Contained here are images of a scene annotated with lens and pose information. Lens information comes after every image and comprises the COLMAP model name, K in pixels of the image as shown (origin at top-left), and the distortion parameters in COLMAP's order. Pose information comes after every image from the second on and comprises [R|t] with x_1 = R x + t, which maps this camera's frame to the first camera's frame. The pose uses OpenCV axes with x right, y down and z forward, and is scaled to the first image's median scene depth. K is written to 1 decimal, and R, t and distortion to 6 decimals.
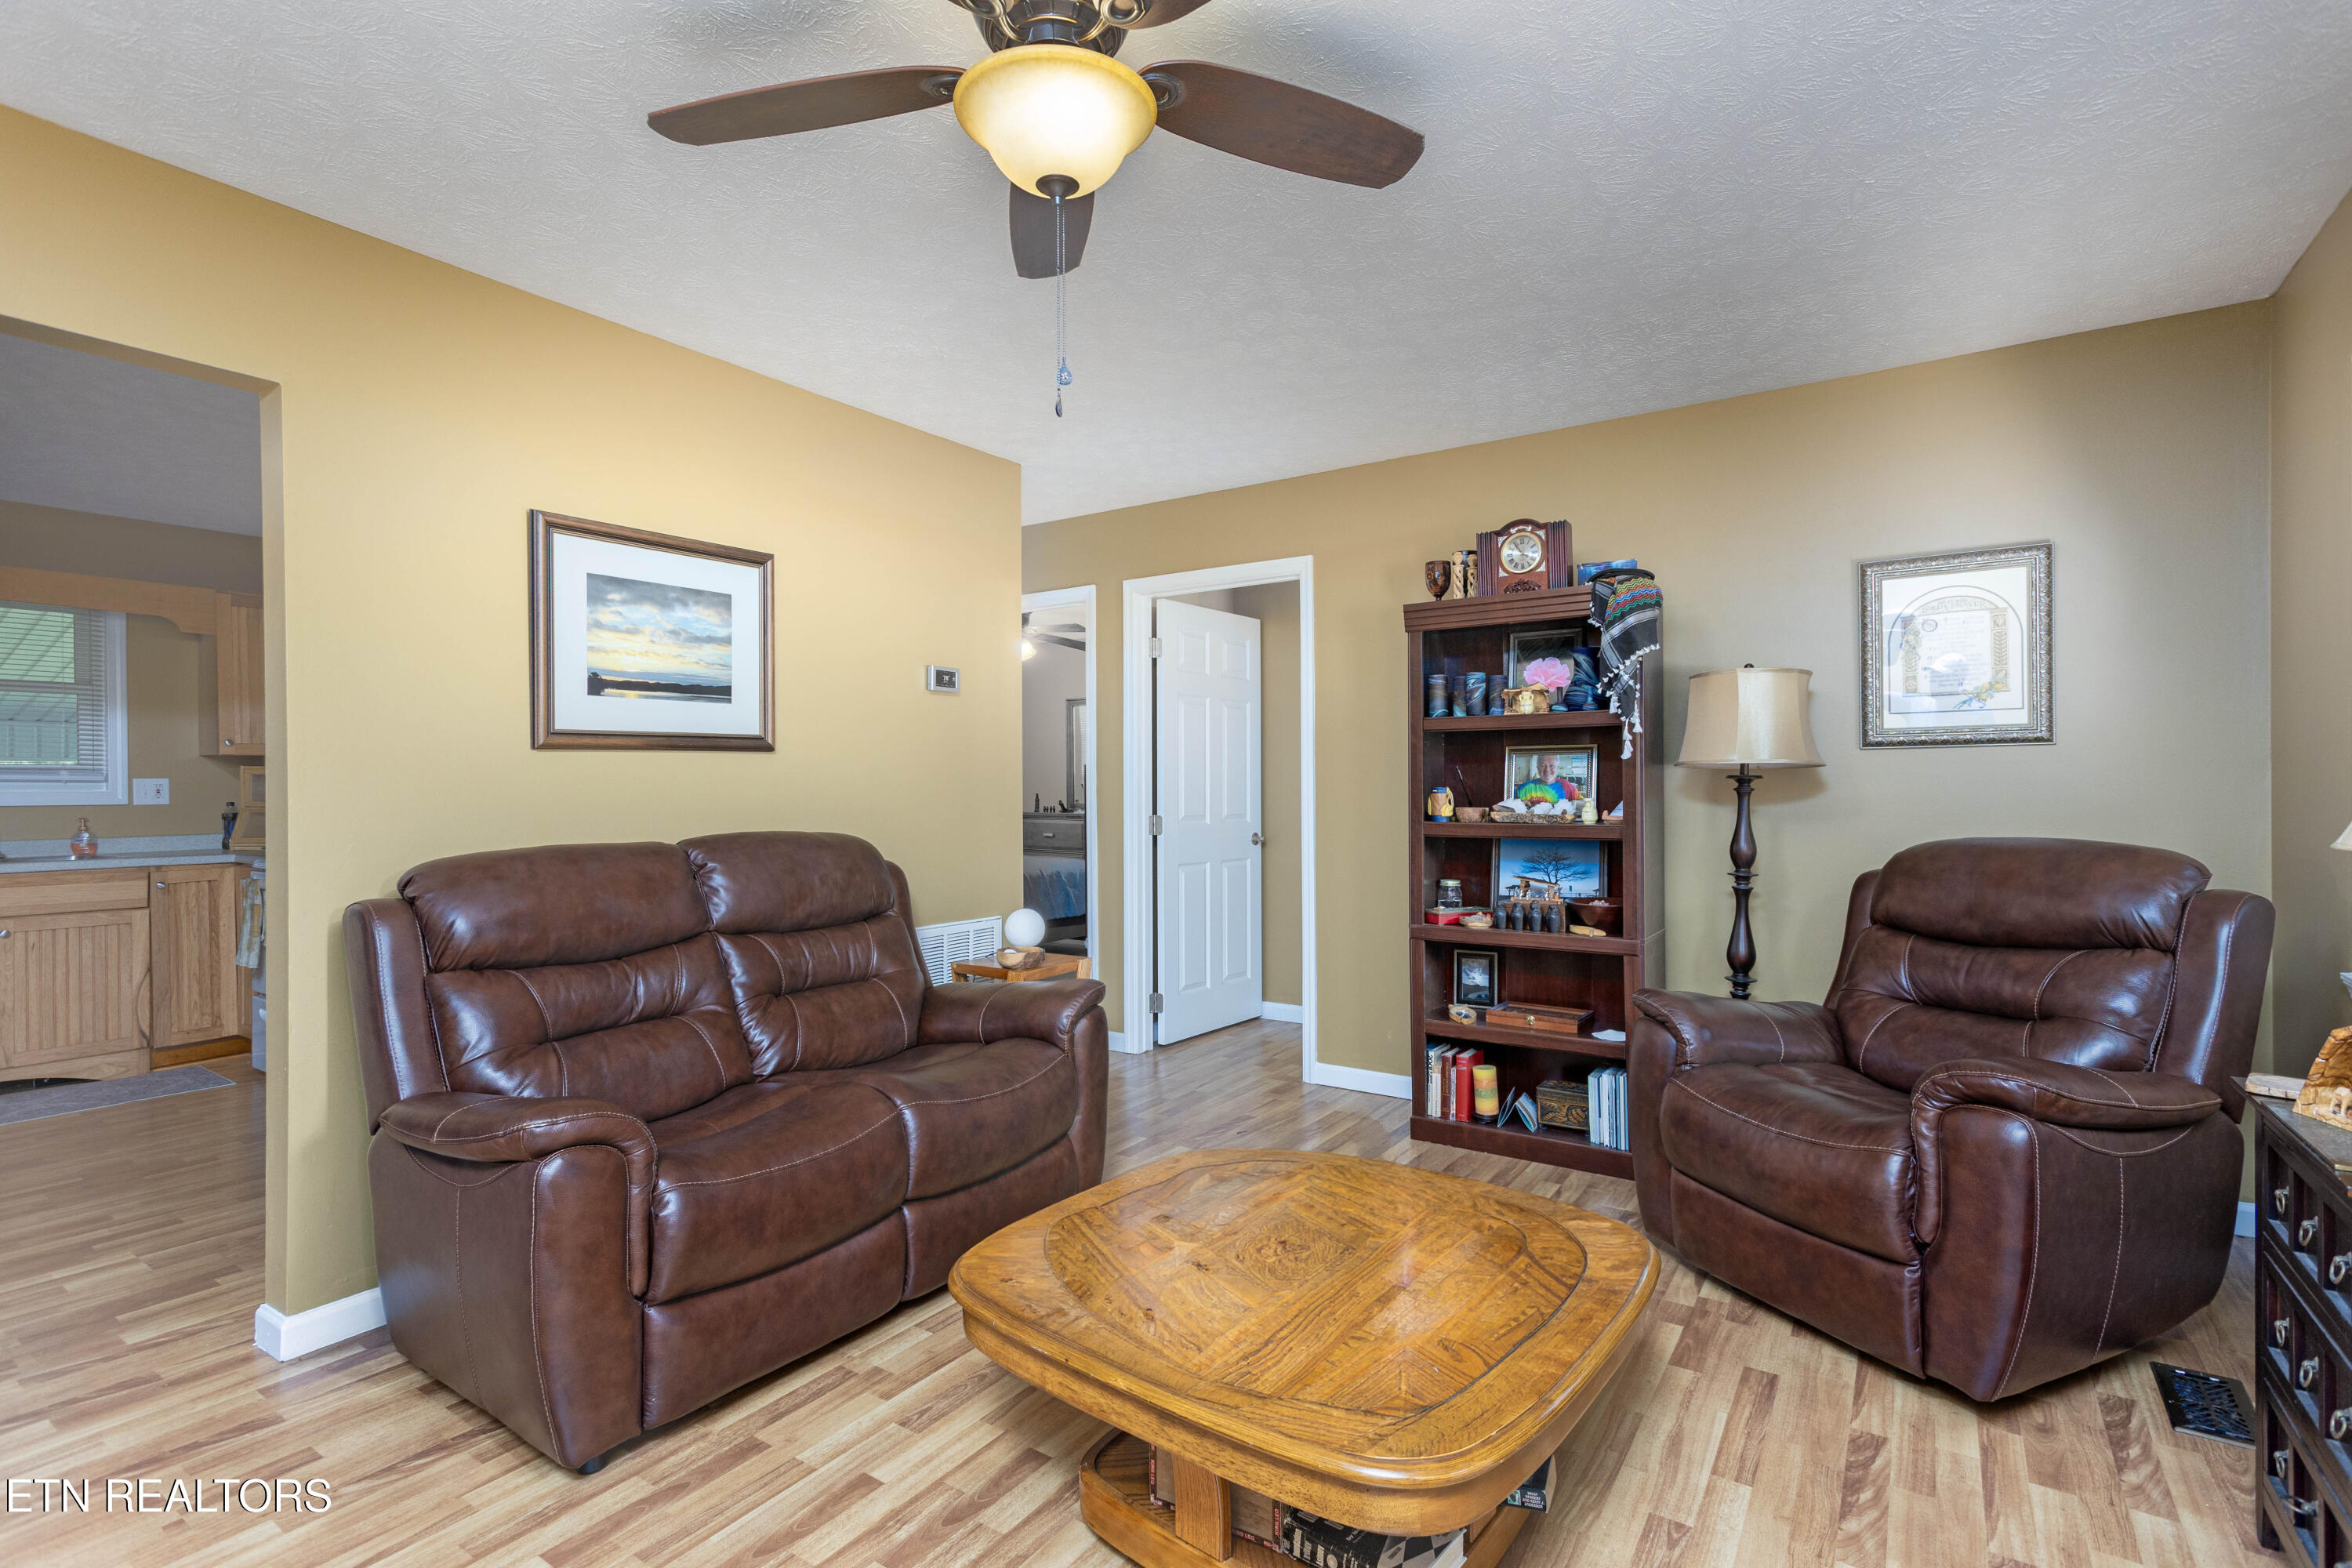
lens RADIAL K [[1102.9, 0, 1184.7], [0, 1102.9, 782.4], [0, 0, 1]] dist [-0.000816, -0.000073]
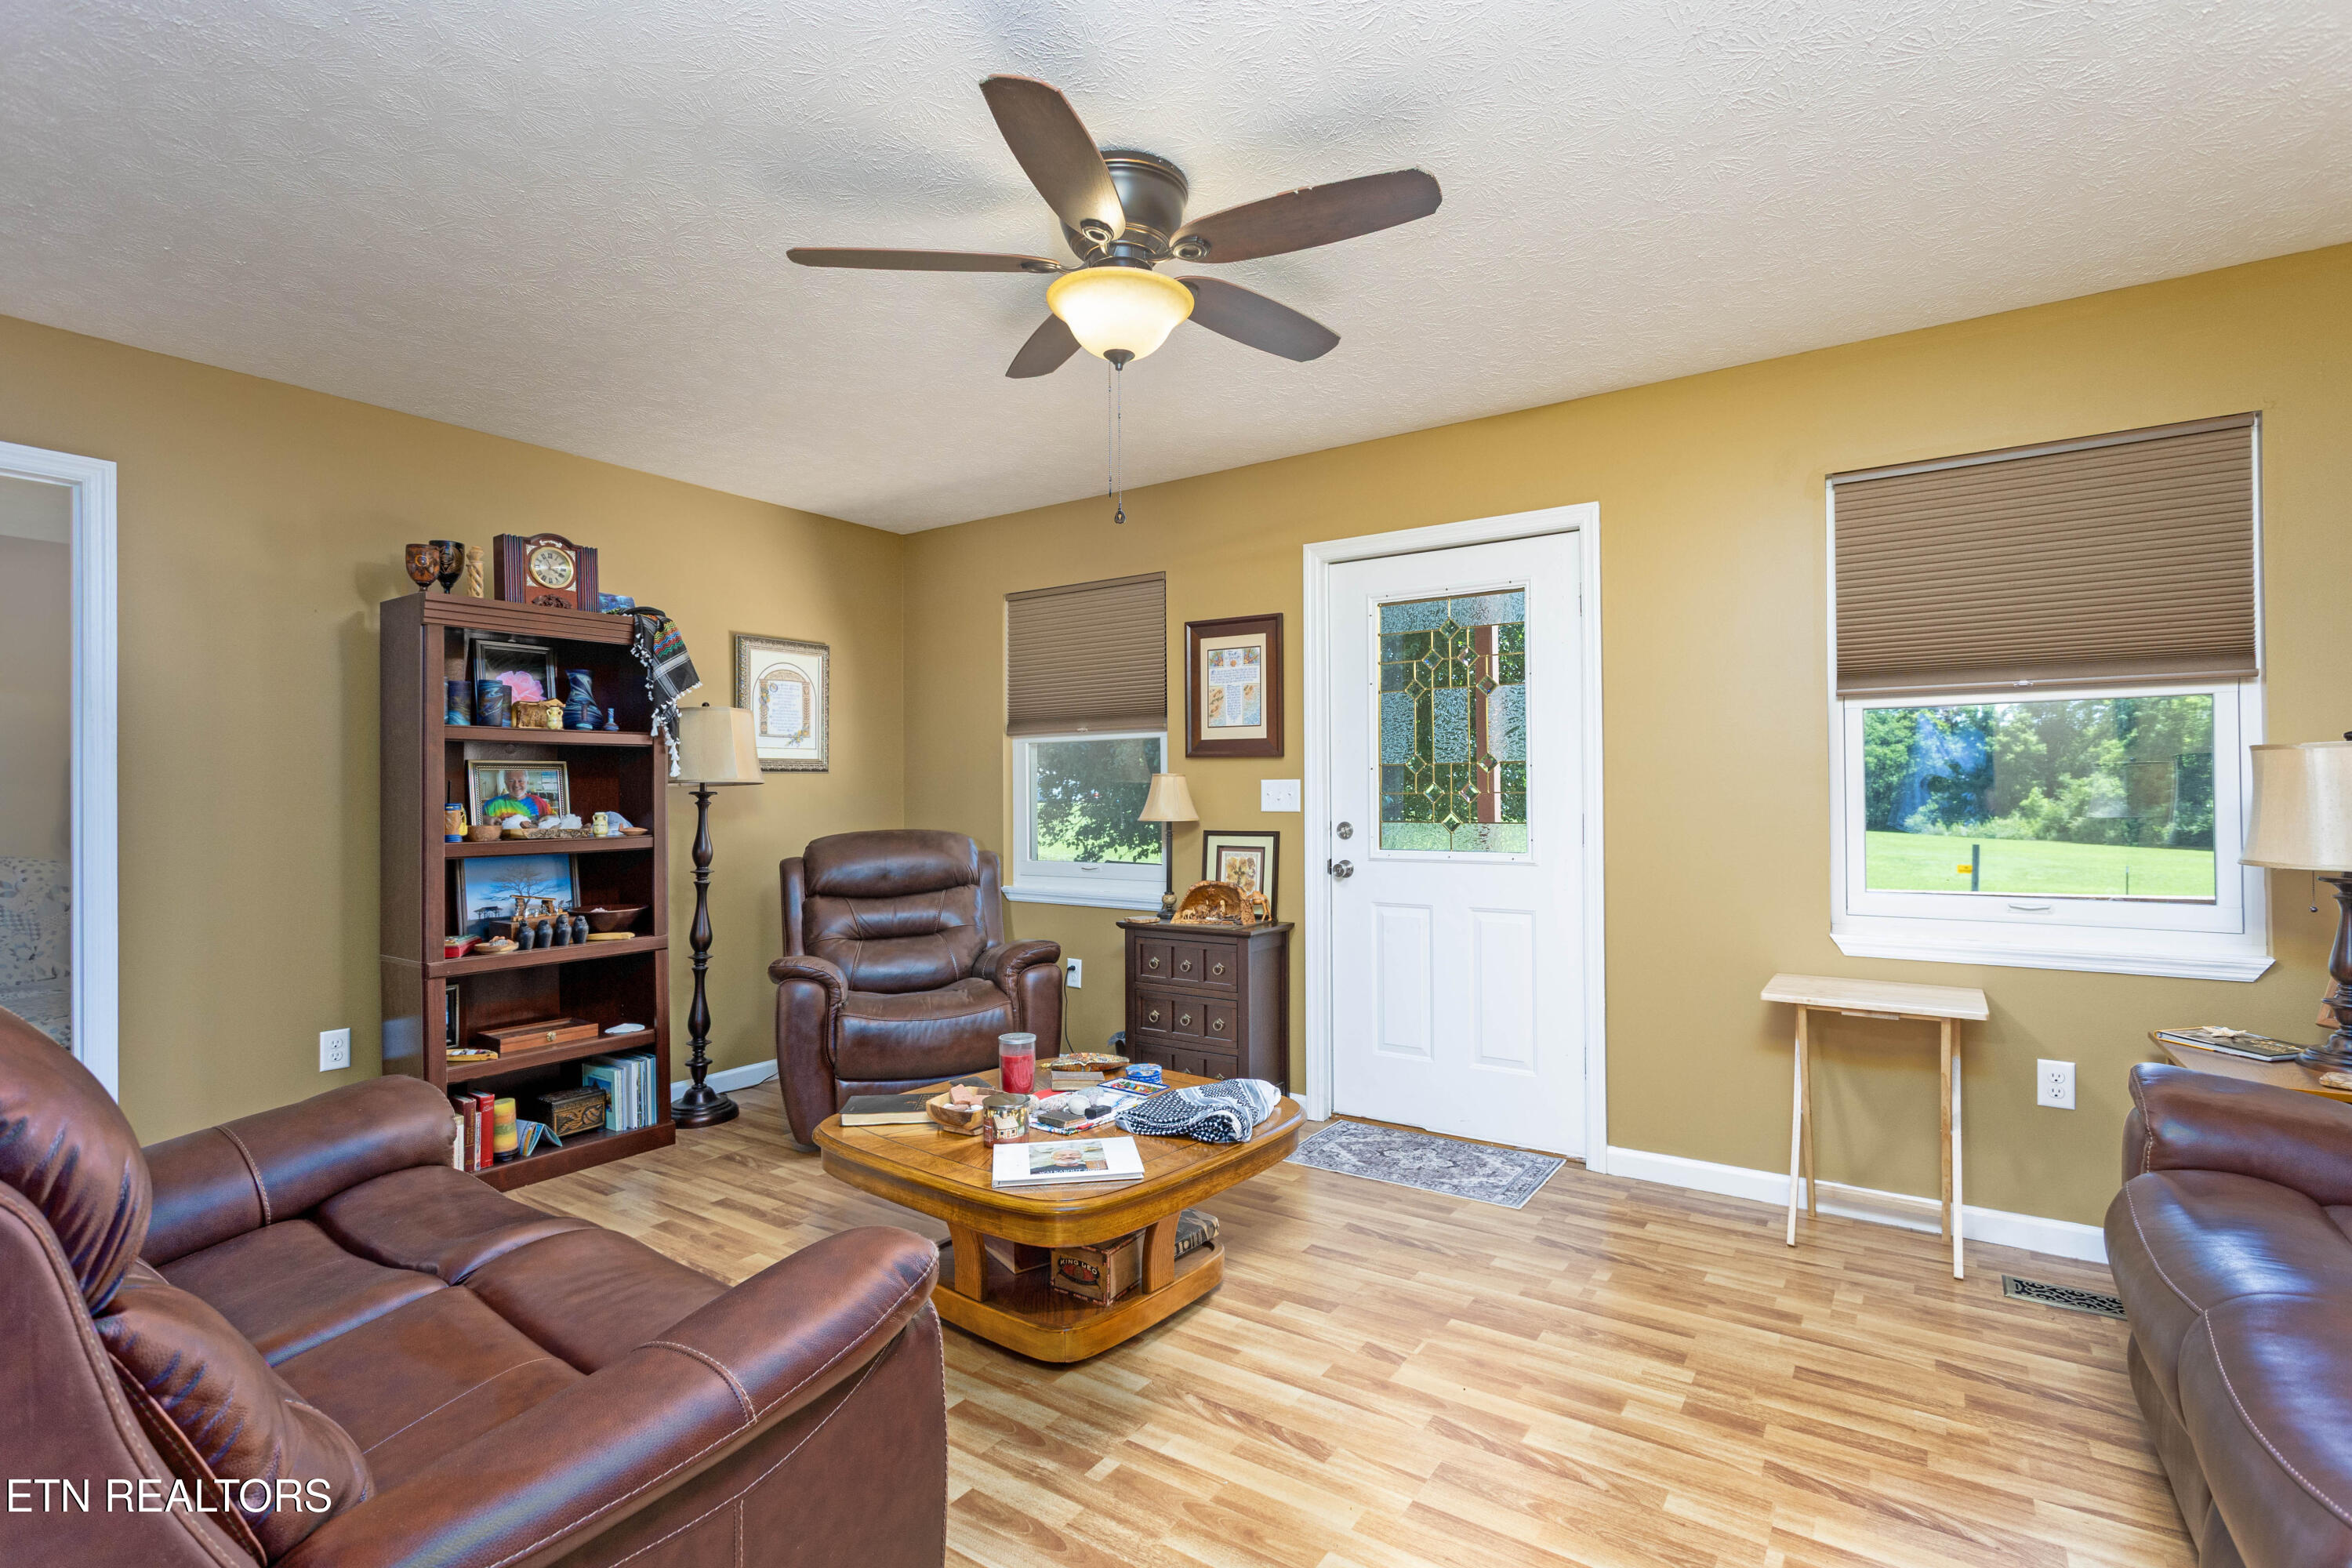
lens RADIAL K [[1102.9, 0, 1180.6], [0, 1102.9, 789.0], [0, 0, 1]] dist [-0.000816, -0.000073]
pose [[0.005570, 0.006518, 0.999963, -0.694552], [0.006664, 0.999956, -0.006555, 0.002096], [-0.999962, 0.006700, 0.005526, 0.433117]]
